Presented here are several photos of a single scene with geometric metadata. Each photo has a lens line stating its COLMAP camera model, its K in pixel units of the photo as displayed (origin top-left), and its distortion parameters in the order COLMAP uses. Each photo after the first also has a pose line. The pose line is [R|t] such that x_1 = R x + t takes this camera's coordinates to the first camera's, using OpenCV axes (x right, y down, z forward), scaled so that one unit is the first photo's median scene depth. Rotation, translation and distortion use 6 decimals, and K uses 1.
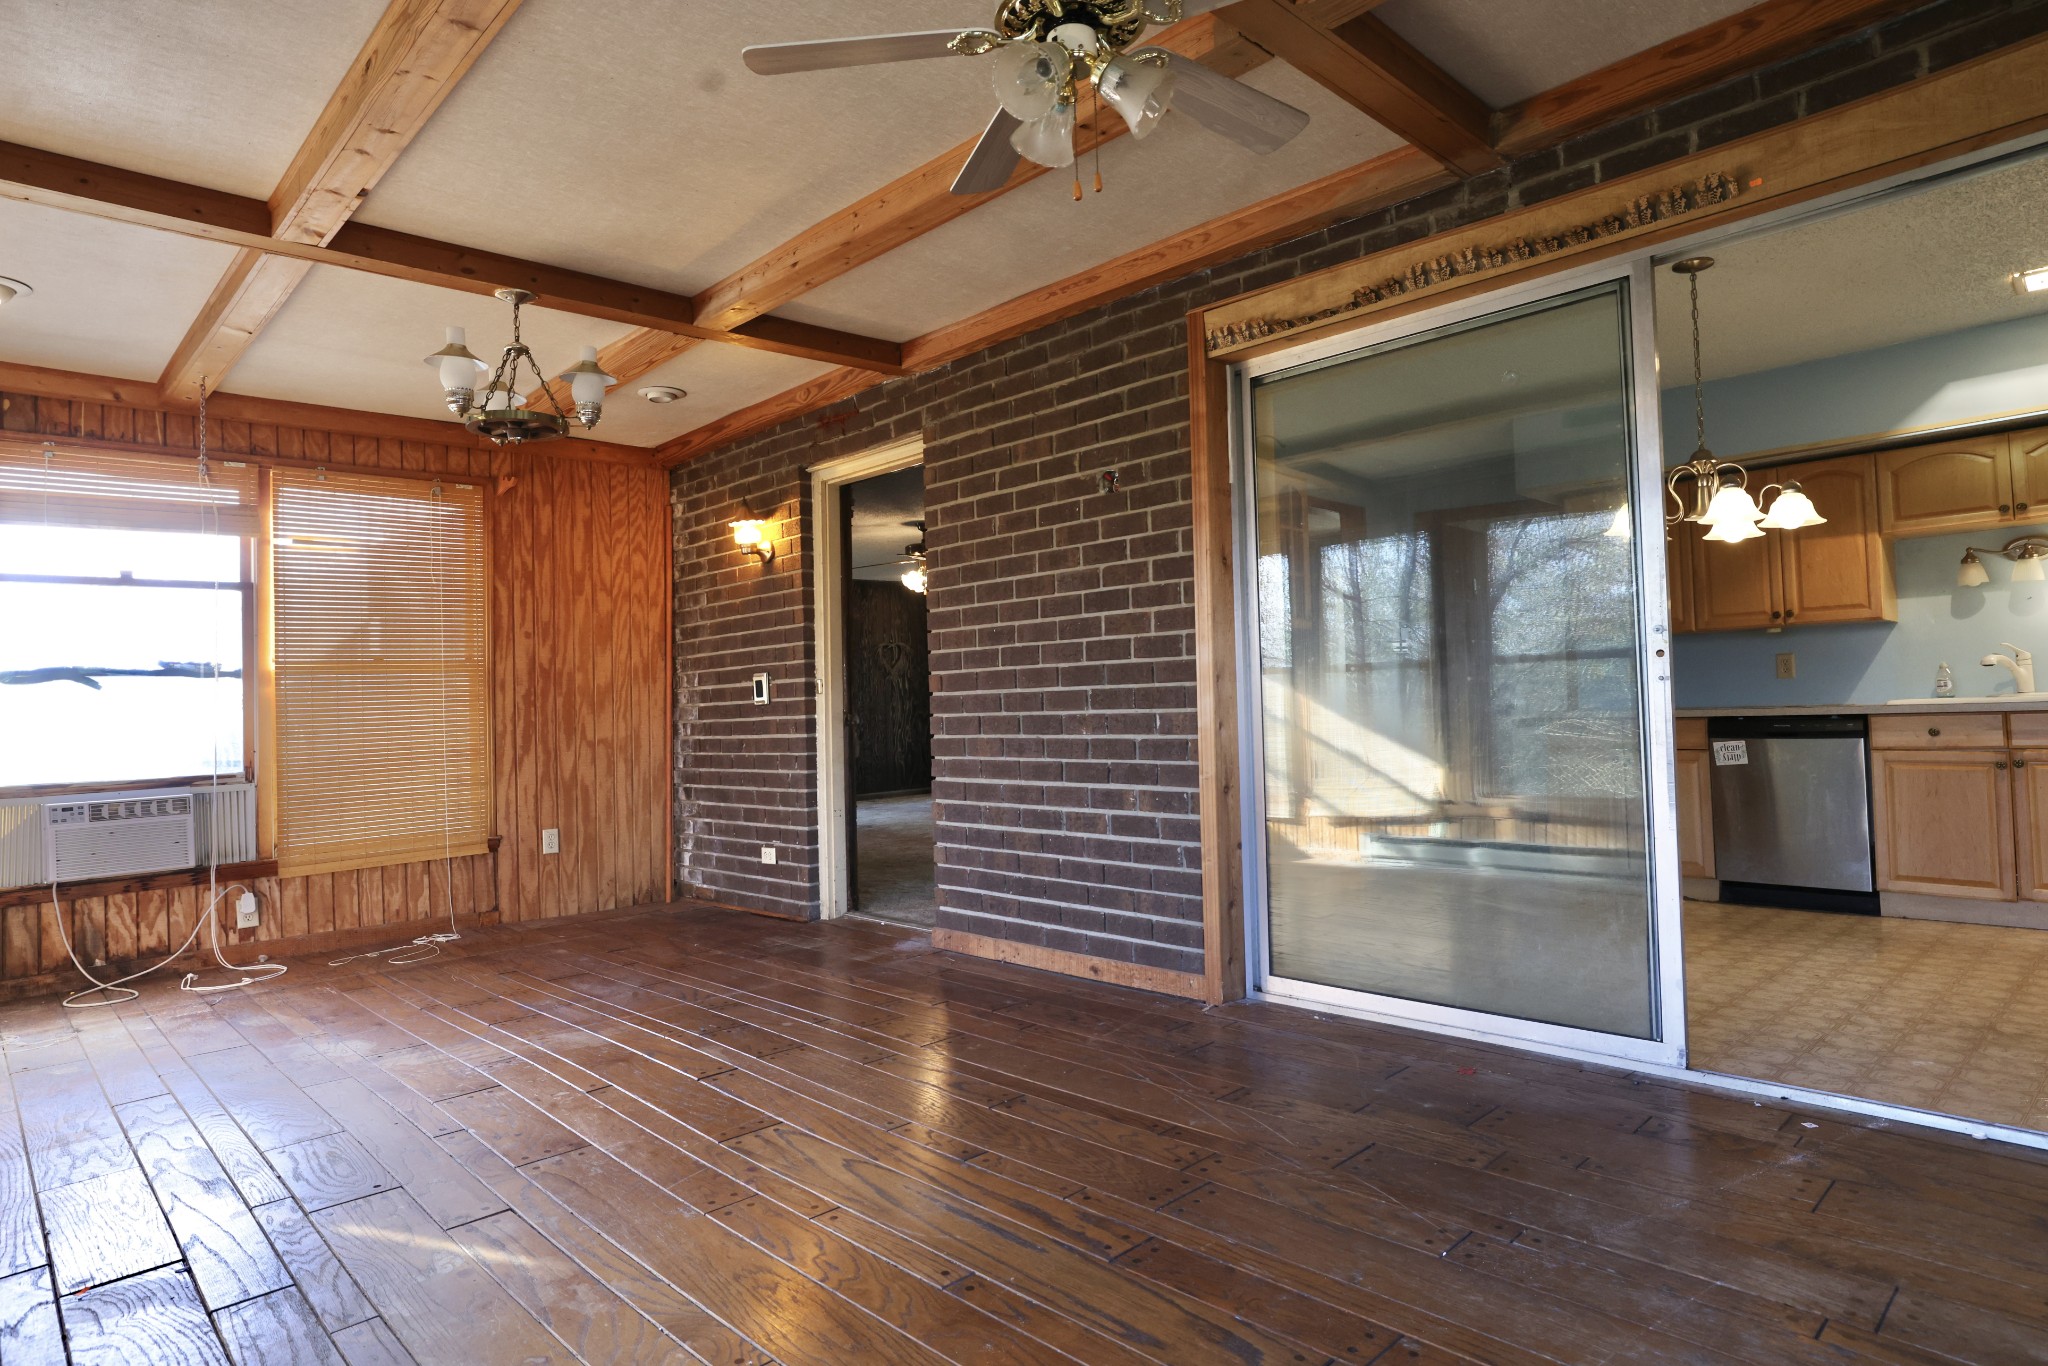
lens RADIAL K [[1141.0, 0, 1023.7], [0, 1141.0, 690.7], [0, 0, 1]] dist [-0.029466, 0.000605]
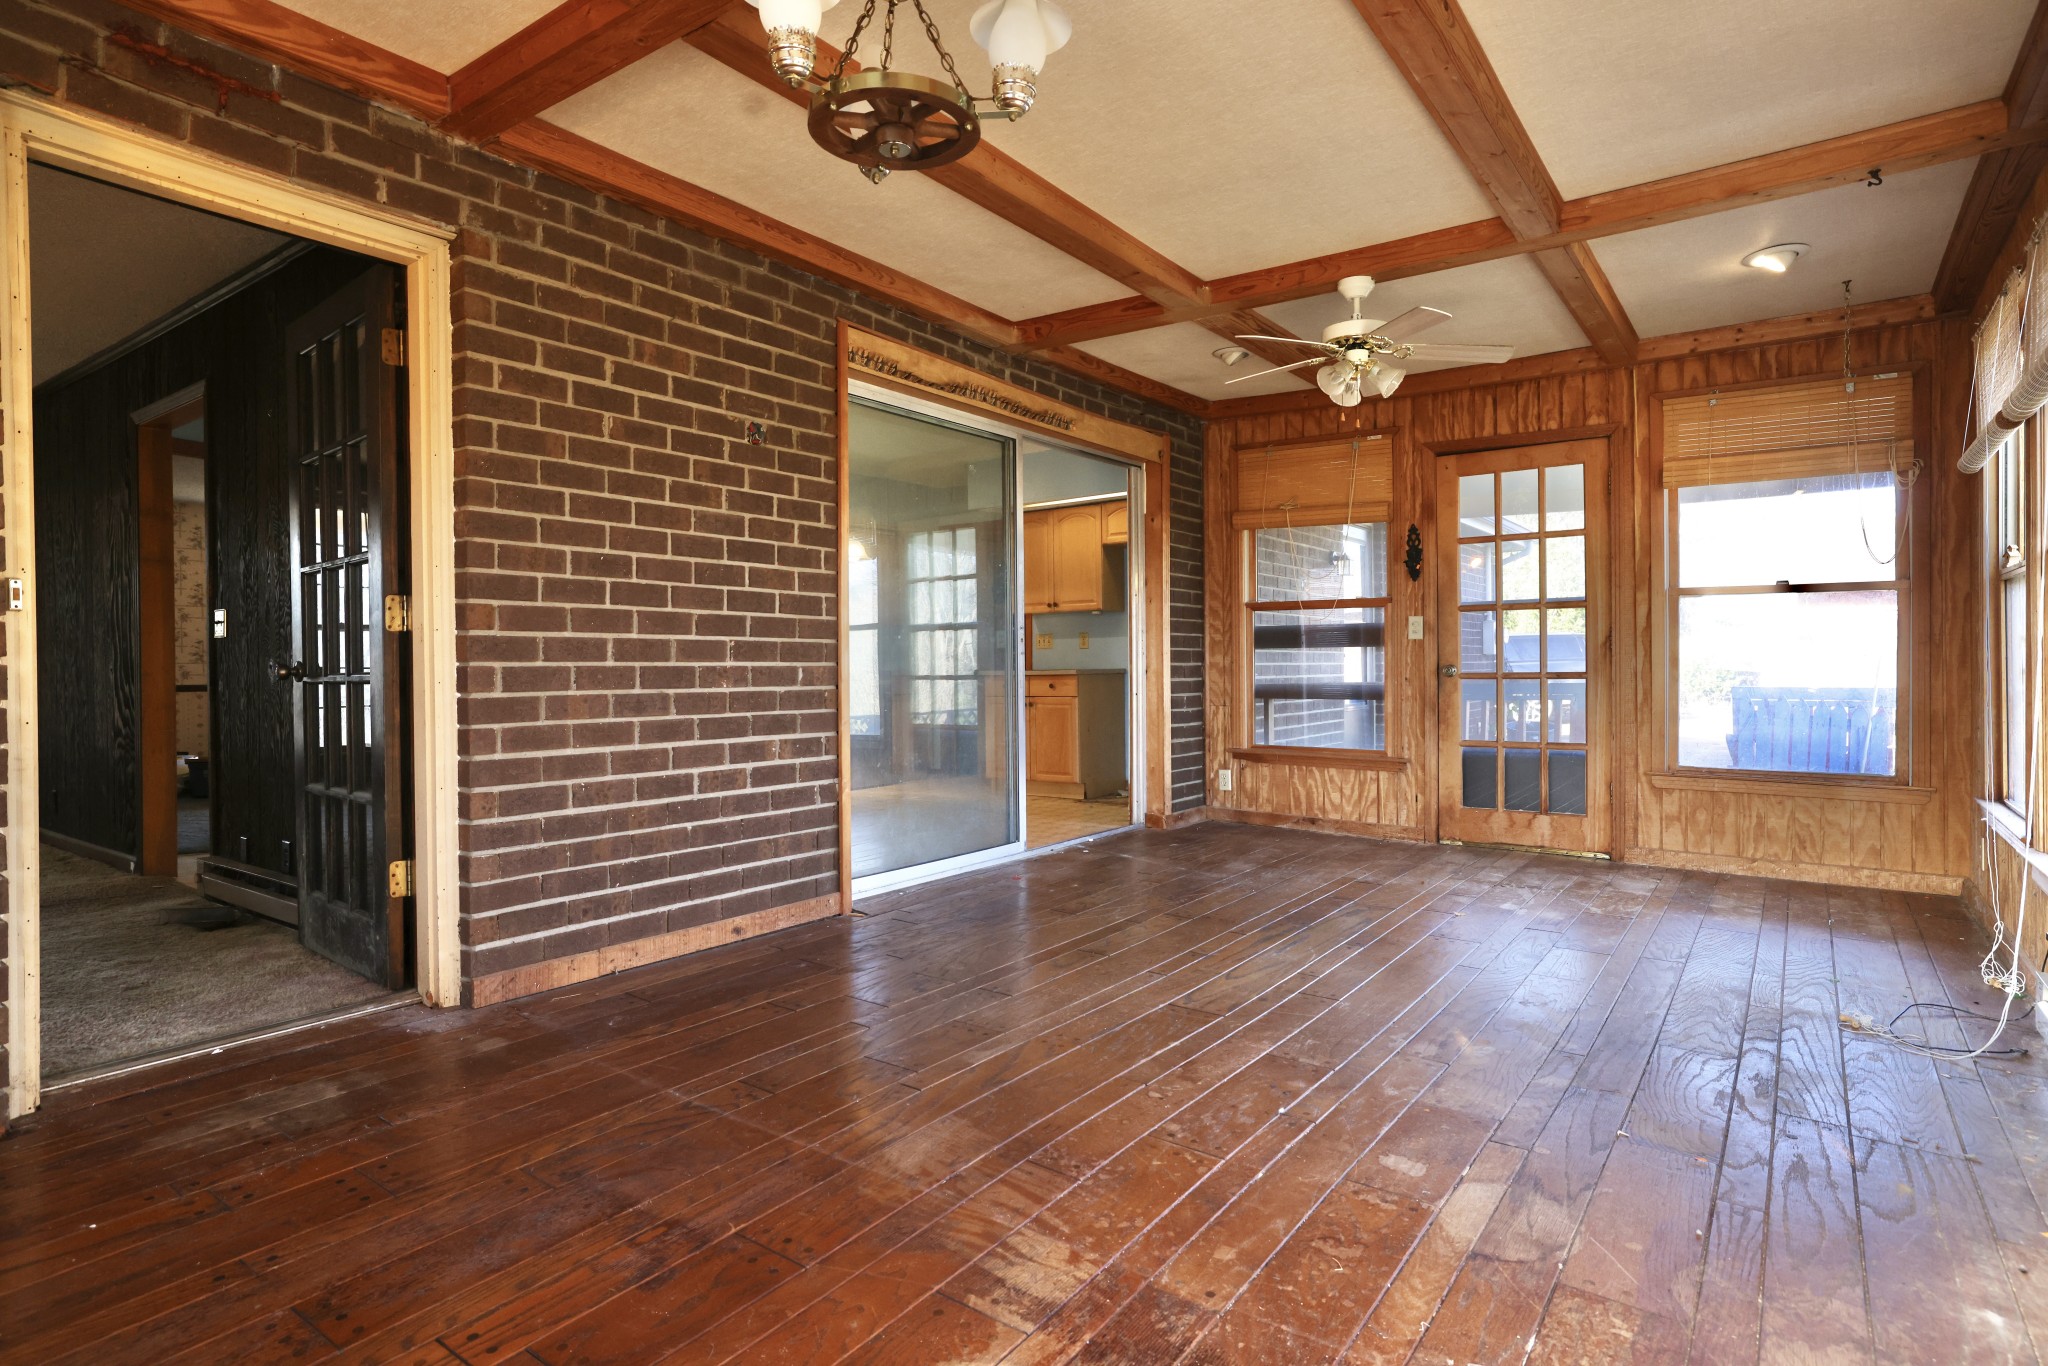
lens RADIAL K [[1101.2, 0, 1024.4], [0, 1101.2, 672.0], [0, 0, 1]] dist [-0.014281, 0.000026]
pose [[-0.180043, 0.015985, 0.983529, -0.933364], [-0.014196, 0.999722, -0.018847, 0.041093], [-0.983556, -0.017356, -0.179766, 0.962989]]
